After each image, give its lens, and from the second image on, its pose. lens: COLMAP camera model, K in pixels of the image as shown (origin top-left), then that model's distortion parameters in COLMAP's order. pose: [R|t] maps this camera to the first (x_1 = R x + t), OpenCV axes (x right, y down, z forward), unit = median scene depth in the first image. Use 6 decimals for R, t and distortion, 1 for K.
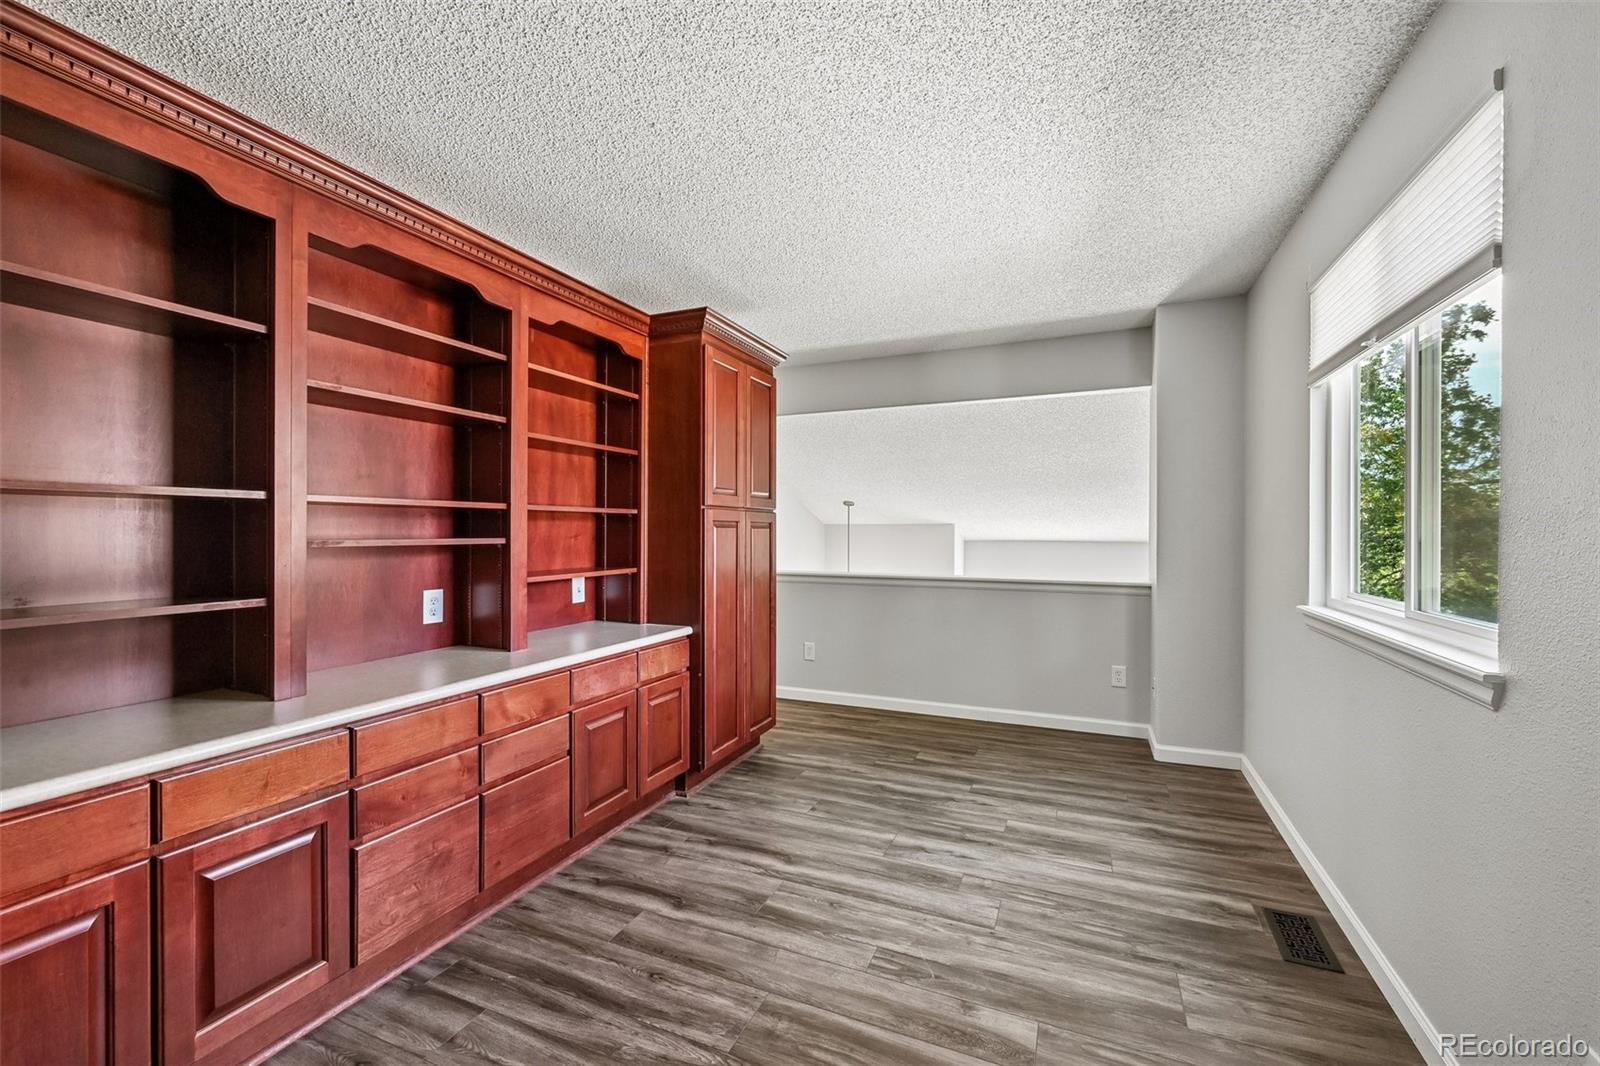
lens RADIAL K [[658.3, 0, 804.8], [0, 658.3, 526.5], [0, 0, 1]] dist [0.000464, 0.000381]
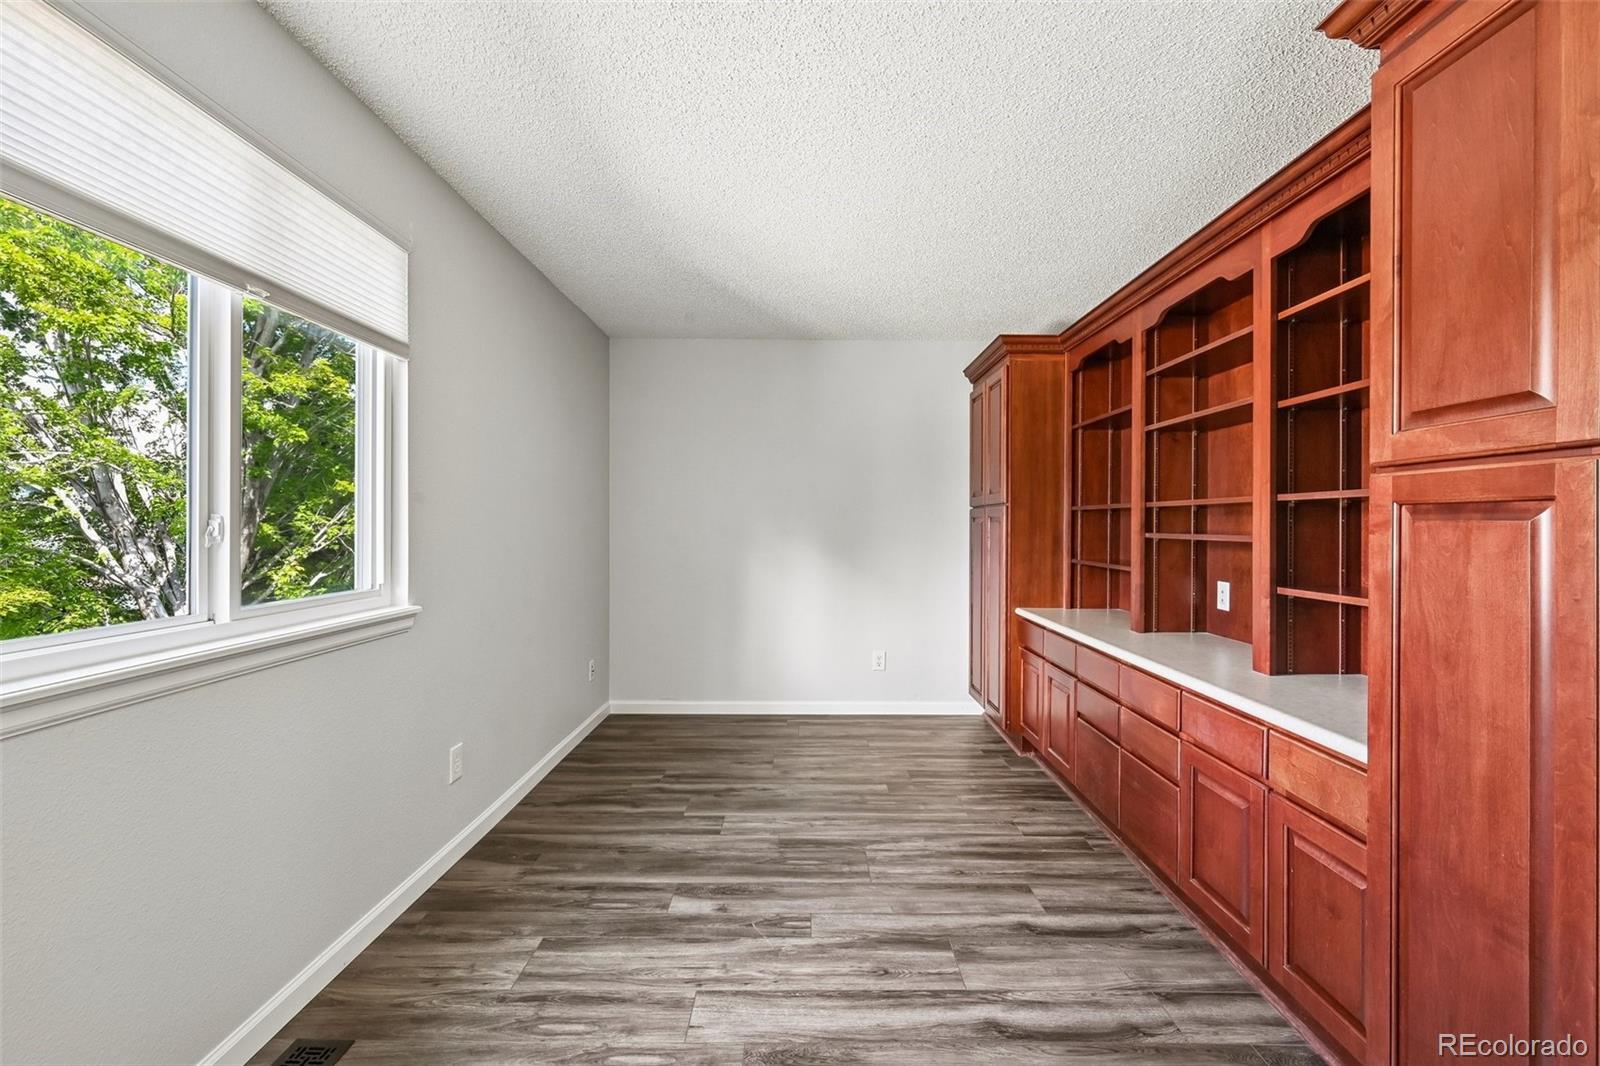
lens RADIAL K [[658.3, 0, 804.8], [0, 658.3, 526.5], [0, 0, 1]] dist [0.000464, 0.000381]
pose [[-0.918014, -0.002560, -0.396539, 0.499800], [-0.002326, 0.999997, -0.001073, 0.009153], [0.396541, -0.000062, -0.918017, 1.841976]]
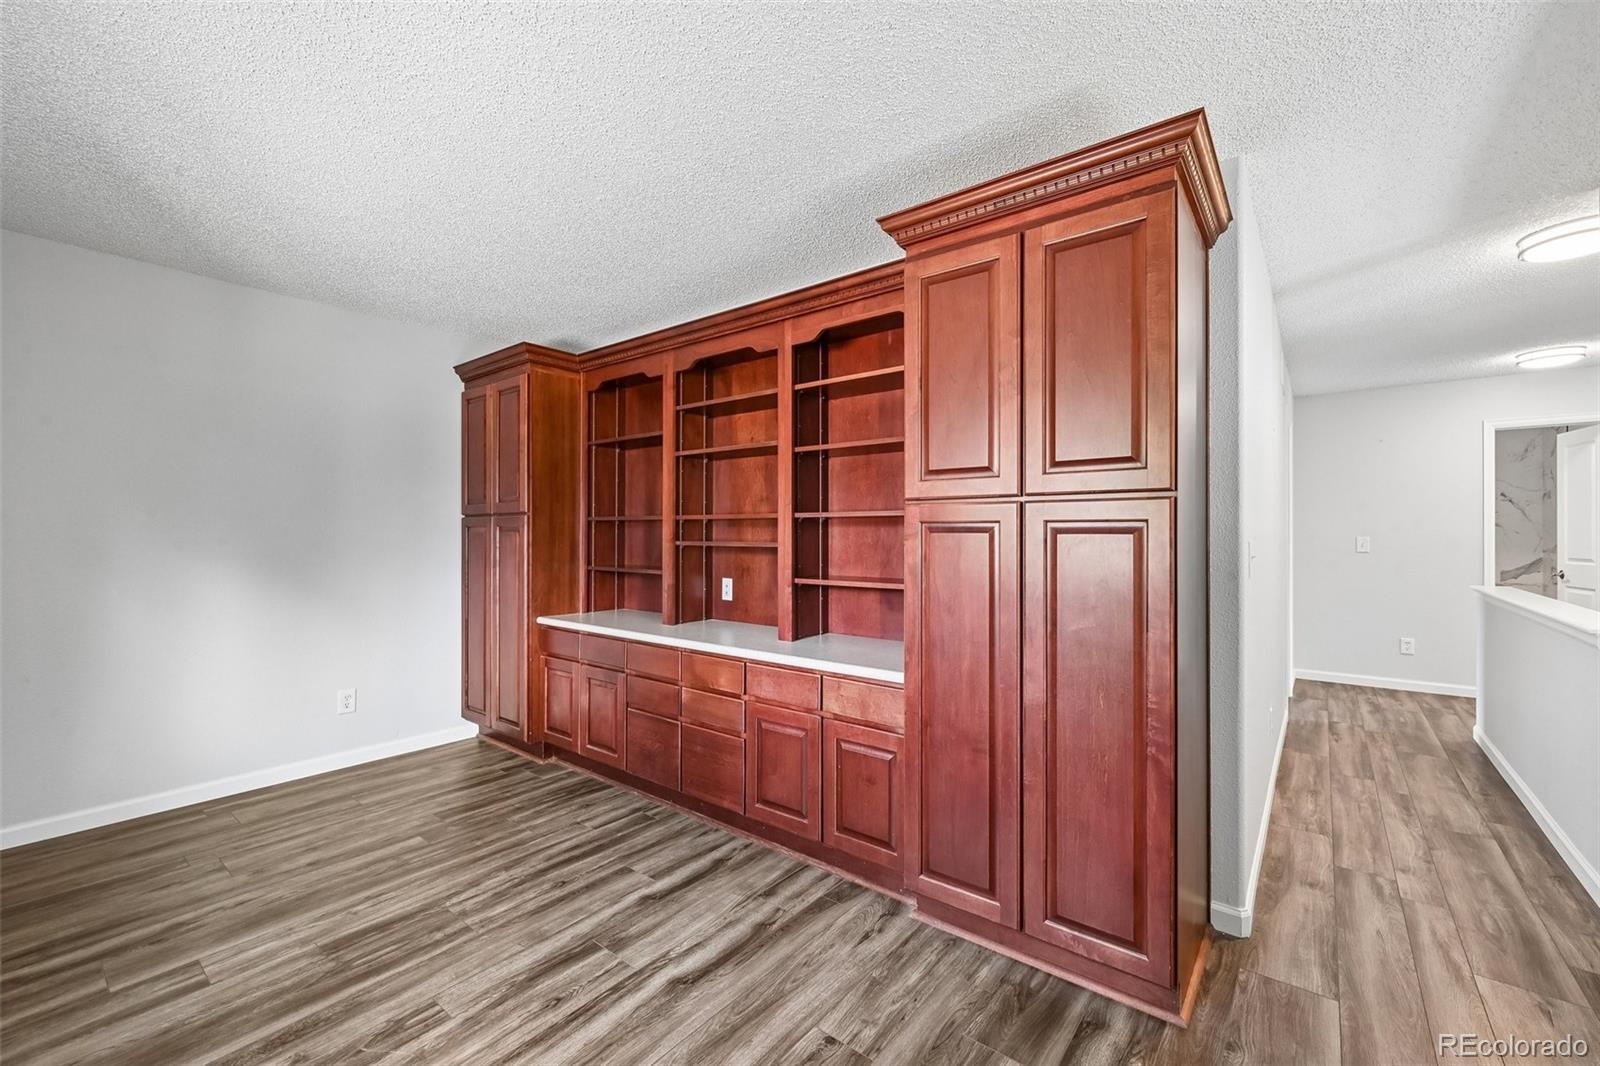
lens RADIAL K [[655.8, 0, 805.0], [0, 655.8, 531.4], [0, 0, 1]] dist [0.000159, 0.000098]
pose [[-0.261197, -0.004122, -0.965277, 0.789064], [0.003348, 0.999981, -0.005176, 0.005214], [0.965280, -0.004584, -0.261178, 1.604679]]
